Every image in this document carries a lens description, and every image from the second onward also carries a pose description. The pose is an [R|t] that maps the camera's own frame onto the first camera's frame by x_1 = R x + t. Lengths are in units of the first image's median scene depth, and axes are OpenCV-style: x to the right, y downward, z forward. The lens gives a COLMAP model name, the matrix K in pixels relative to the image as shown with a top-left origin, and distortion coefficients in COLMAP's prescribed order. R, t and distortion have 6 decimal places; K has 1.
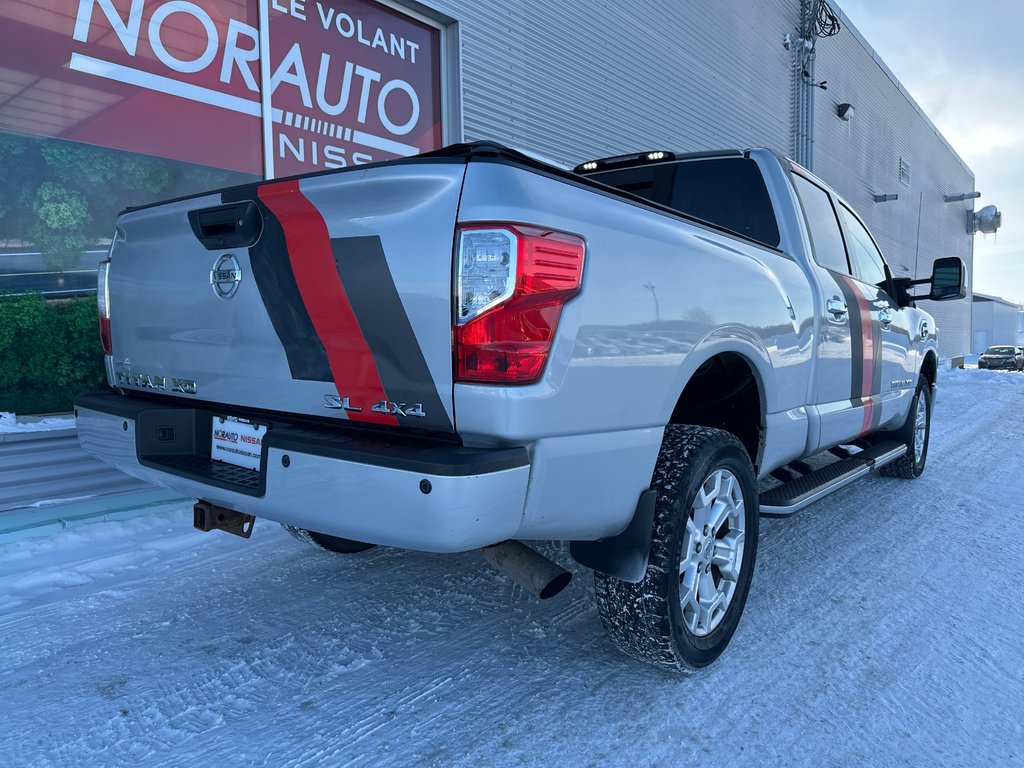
lens RADIAL K [[715.3, 0, 510.6], [0, 715.3, 377.1], [0, 0, 1]] dist [0.056554, -0.053456]
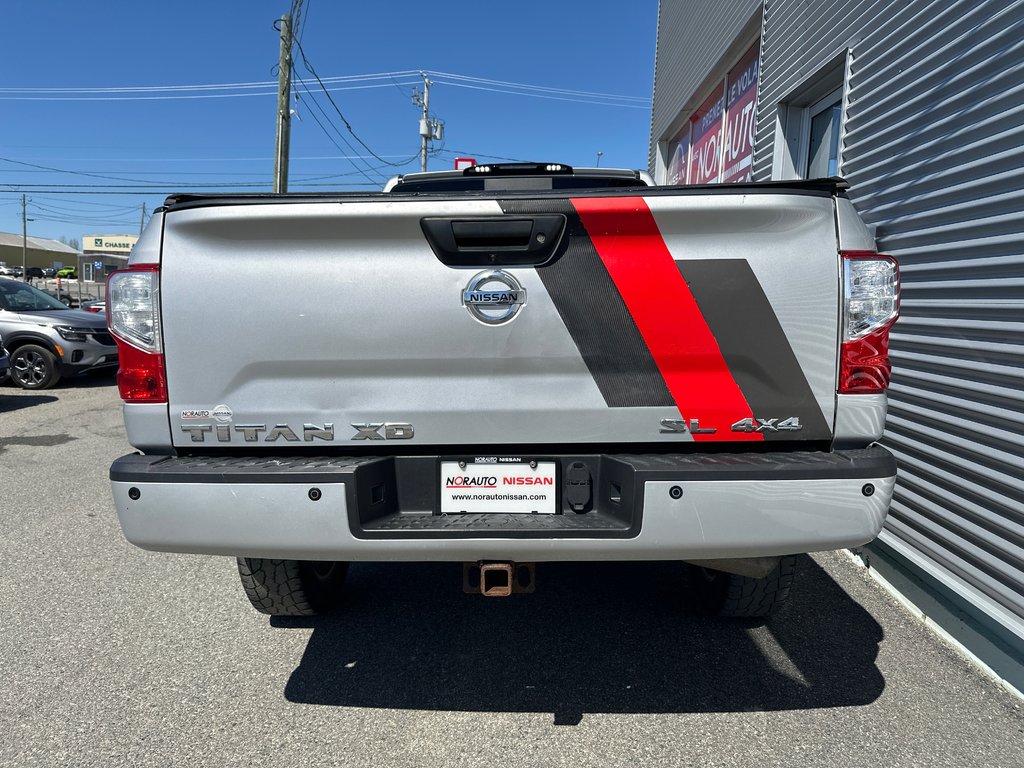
lens RADIAL K [[721.1, 0, 512.9], [0, 721.1, 368.6], [0, 0, 1]] dist [0.066171, -0.066235]
pose [[0.804326, -0.075531, 0.589368, -0.864917], [0.070242, 0.997019, 0.031912, -0.078278], [-0.590022, 0.015731, 0.807234, 0.279359]]
